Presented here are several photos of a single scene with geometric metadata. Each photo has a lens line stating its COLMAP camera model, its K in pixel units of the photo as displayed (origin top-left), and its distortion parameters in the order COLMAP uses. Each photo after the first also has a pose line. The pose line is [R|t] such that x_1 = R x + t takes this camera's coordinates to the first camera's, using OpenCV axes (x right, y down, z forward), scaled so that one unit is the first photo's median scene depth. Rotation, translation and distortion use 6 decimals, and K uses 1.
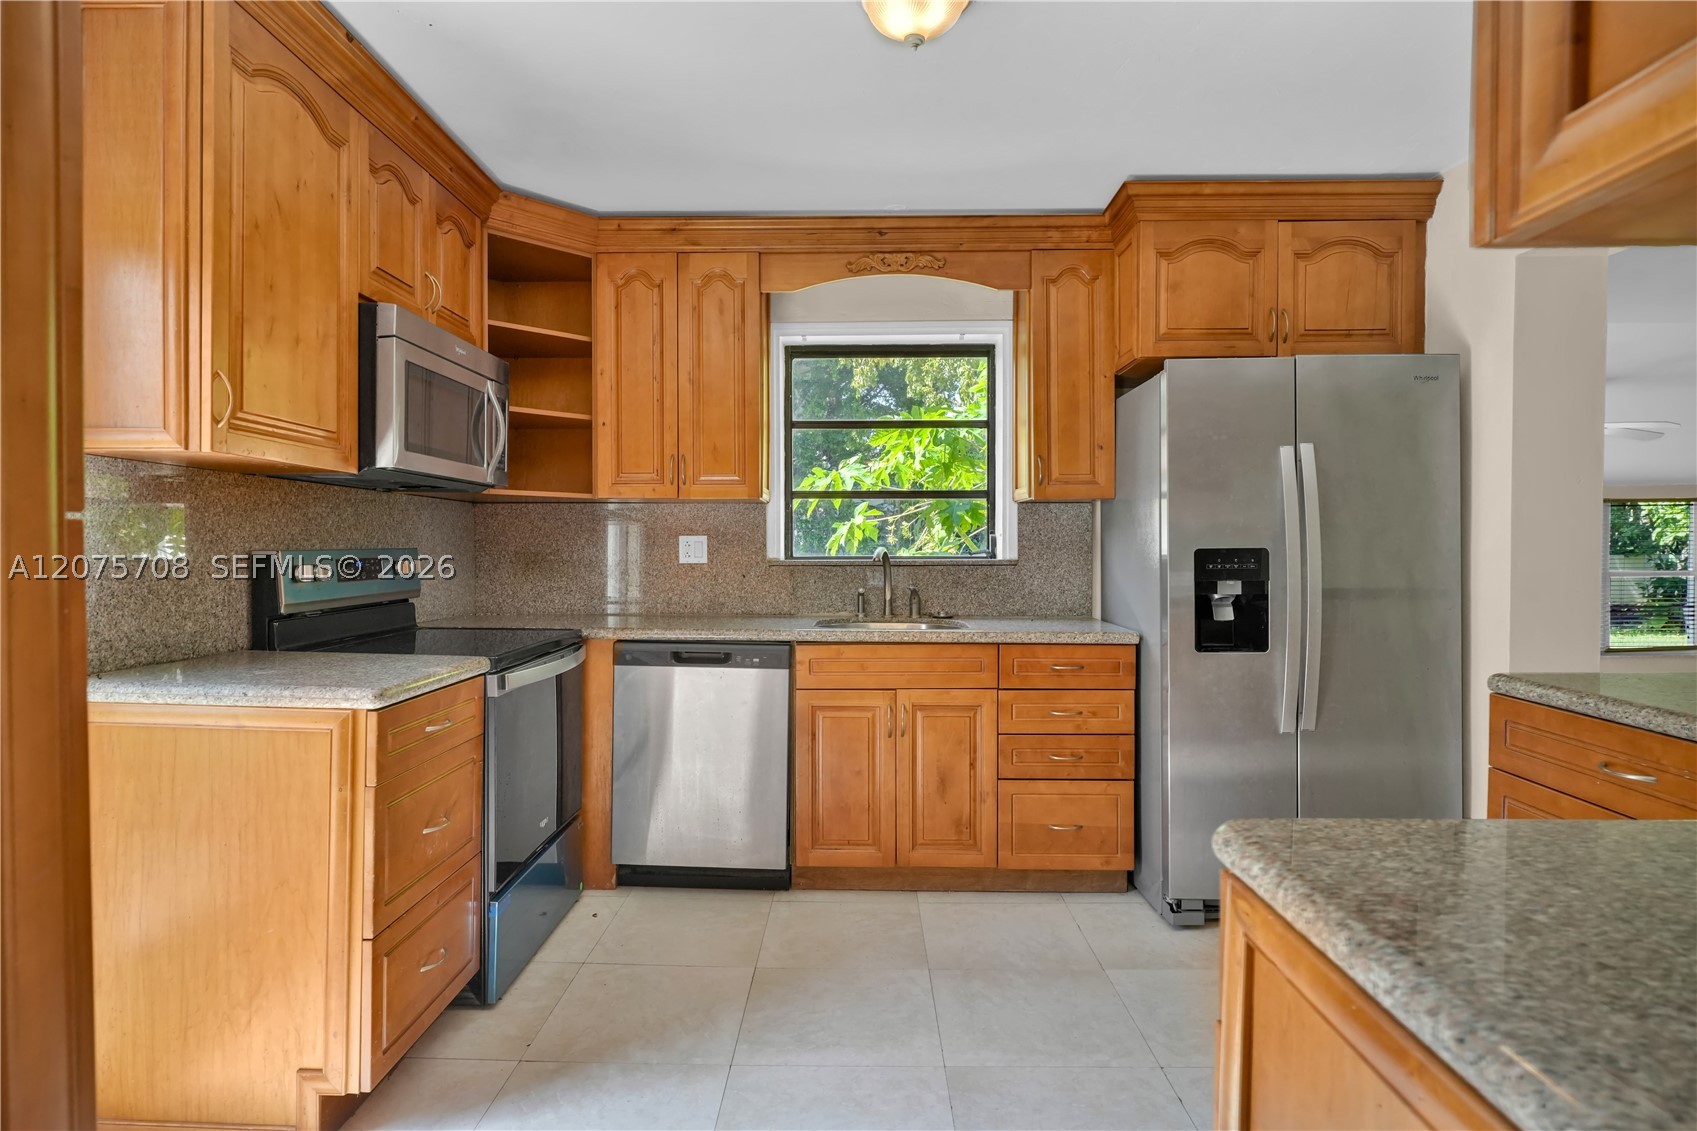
lens RADIAL K [[927.1, 0, 842.6], [0, 927.1, 561.0], [0, 0, 1]] dist [-0.001287, 0.000149]
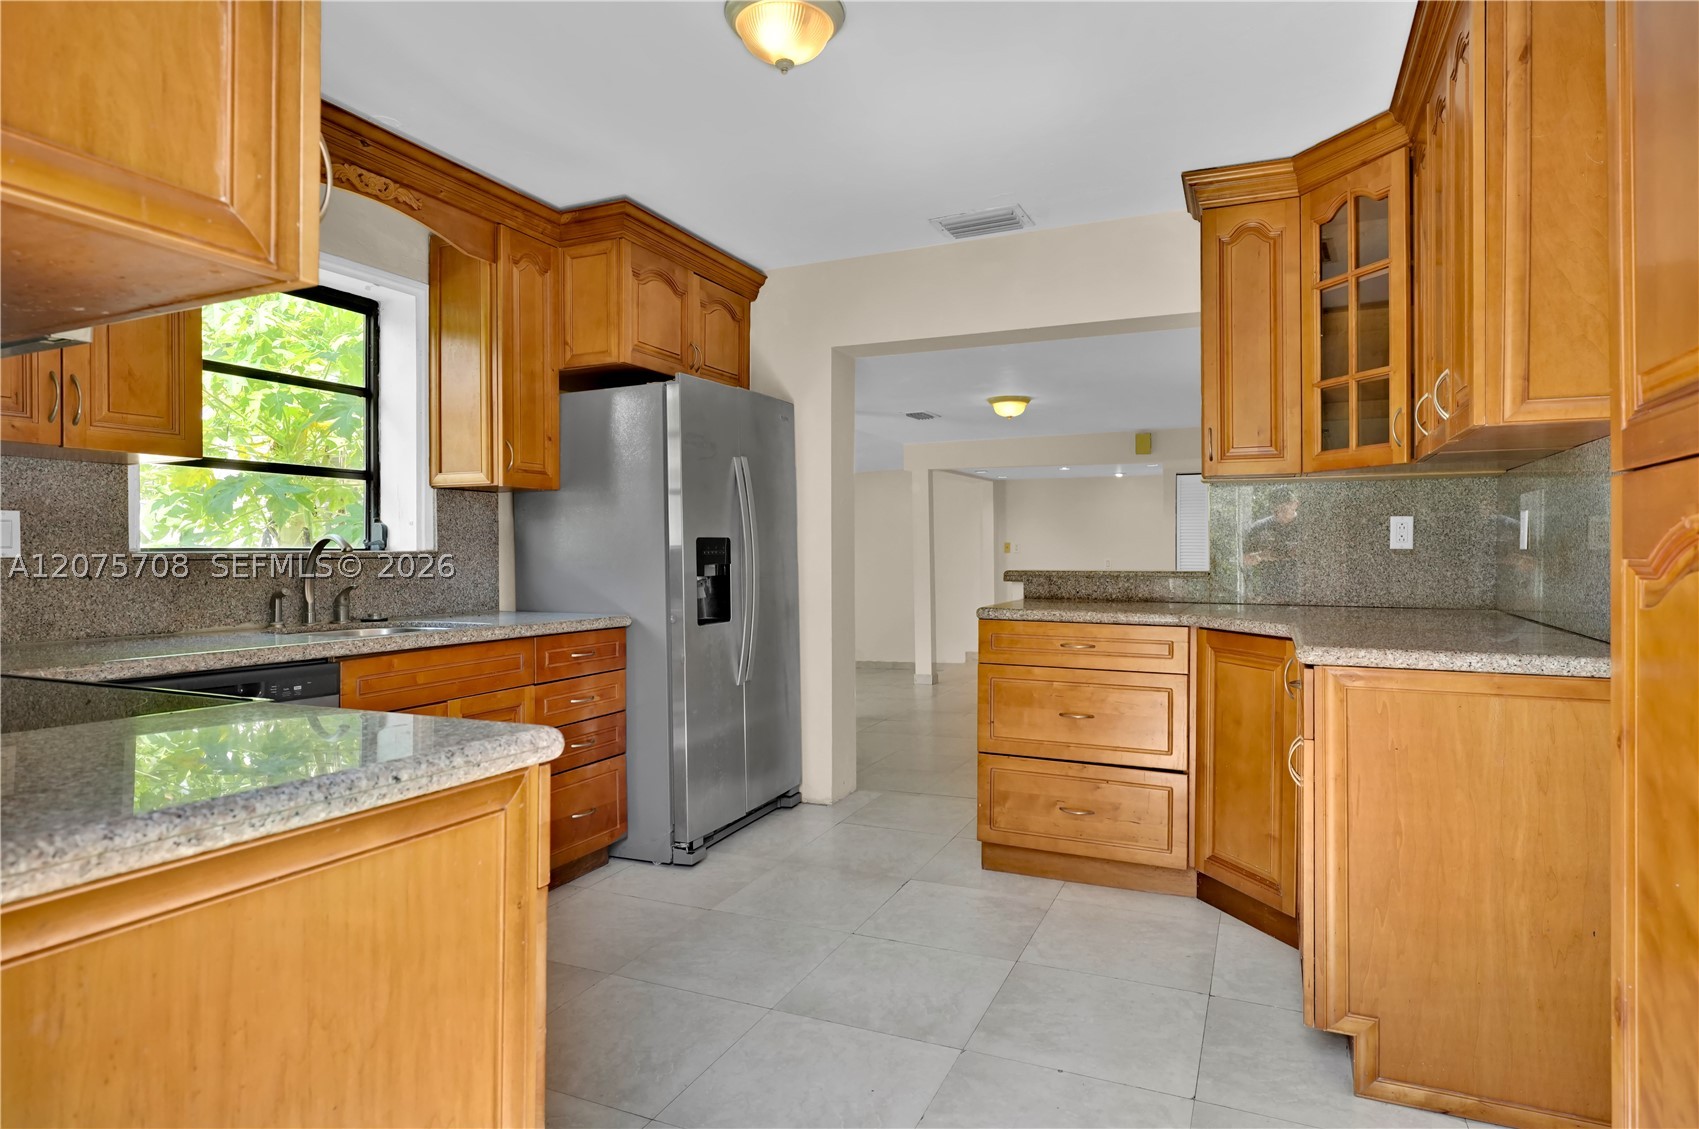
lens RADIAL K [[942.5, 0, 850.0], [0, 942.5, 549.7], [0, 0, 1]] dist [0.000015, 0.000248]
pose [[0.389783, 0.001584, 0.920906, -0.597728], [0.018665, 0.999779, -0.009620, 0.015959], [-0.920718, 0.020939, 0.389667, 0.329590]]
